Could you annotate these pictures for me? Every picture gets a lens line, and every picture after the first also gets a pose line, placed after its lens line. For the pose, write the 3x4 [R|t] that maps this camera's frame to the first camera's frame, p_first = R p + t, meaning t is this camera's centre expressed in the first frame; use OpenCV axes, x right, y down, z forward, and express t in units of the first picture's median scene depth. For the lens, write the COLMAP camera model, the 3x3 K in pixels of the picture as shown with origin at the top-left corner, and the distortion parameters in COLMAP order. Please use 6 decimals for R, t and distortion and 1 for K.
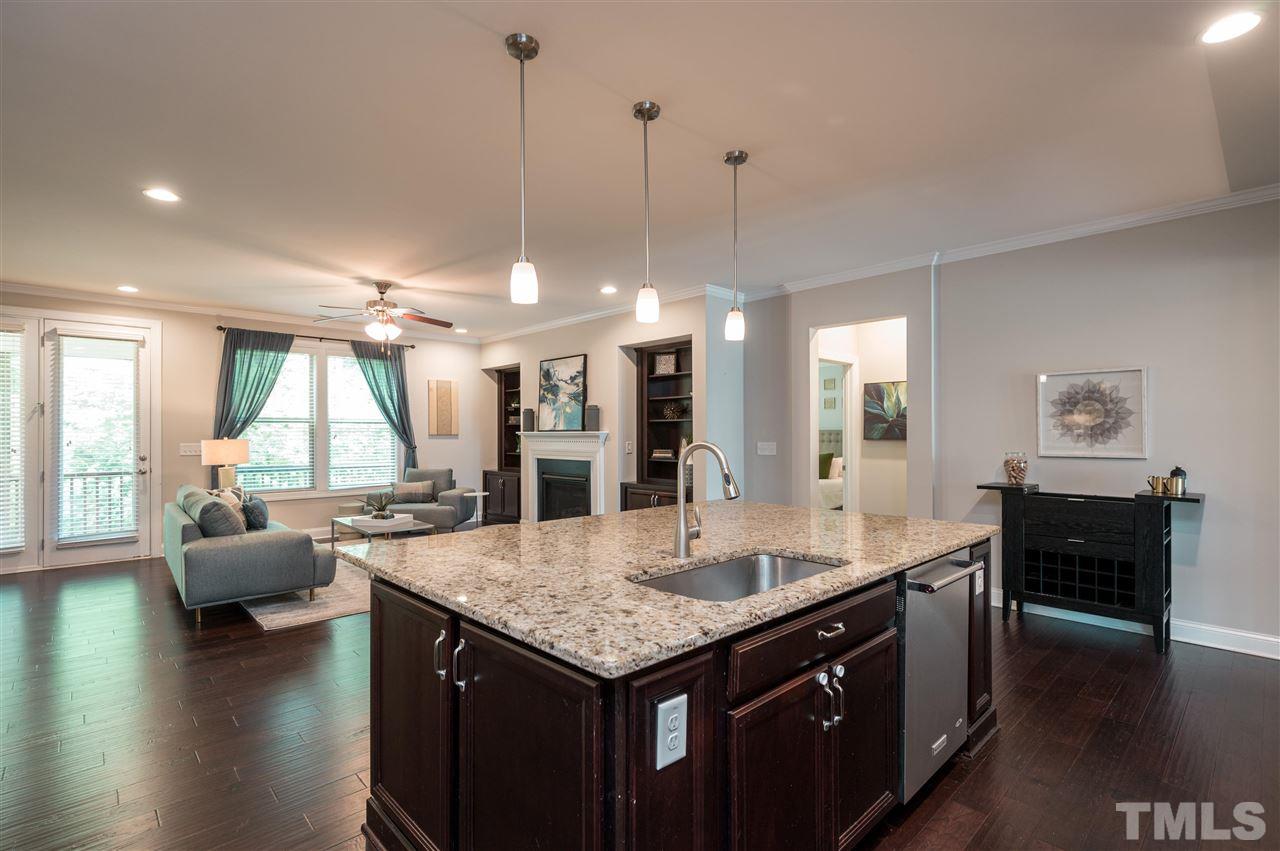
lens RADIAL K [[593.1, 0, 640.8], [0, 593.1, 431.4], [0, 0, 1]] dist [0.002401, 0.000320]
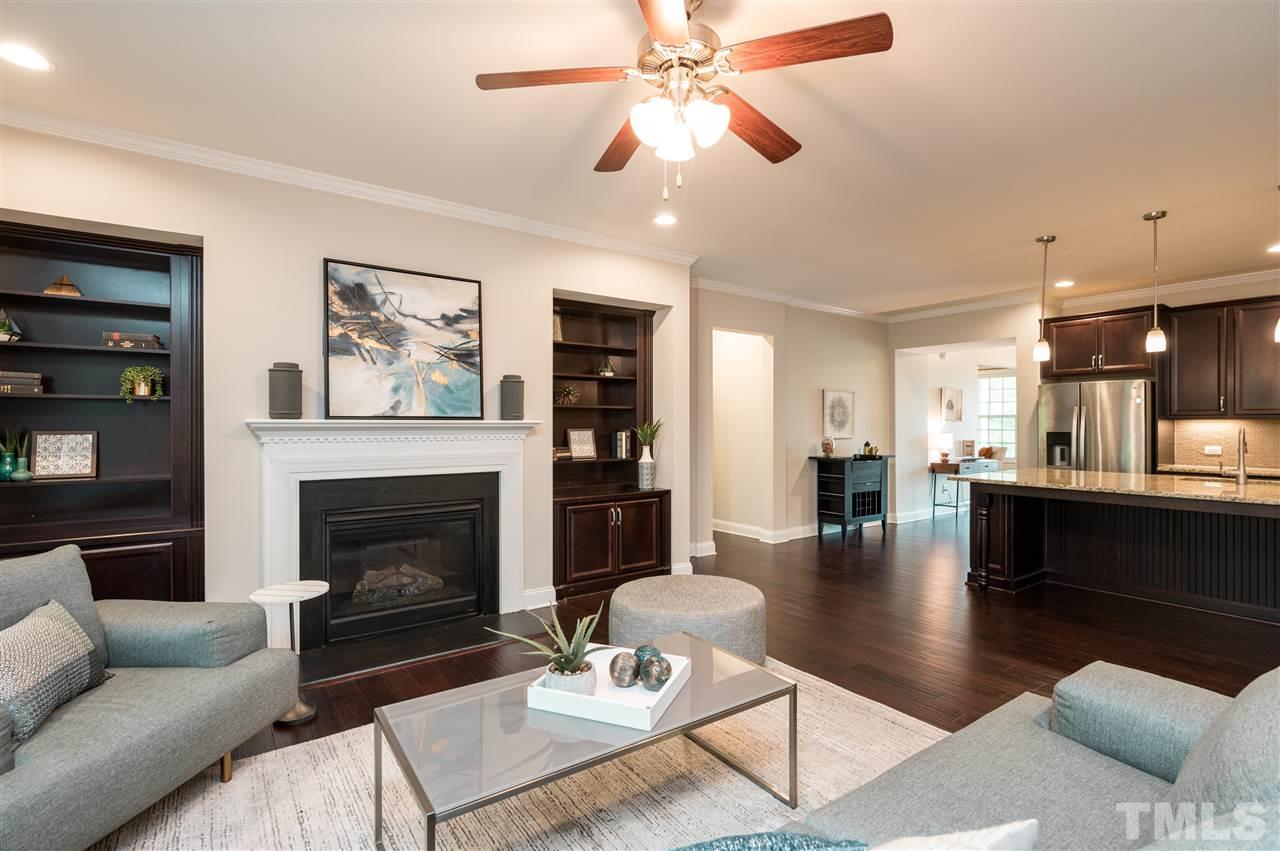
lens RADIAL K [[593.1, 0, 640.8], [0, 593.1, 431.4], [0, 0, 1]] dist [0.002401, 0.000320]
pose [[0.148202, -0.007417, 0.988929, -0.622479], [-0.002745, 0.999965, 0.007911, 0.006206], [-0.988953, -0.003887, 0.148176, 0.763085]]
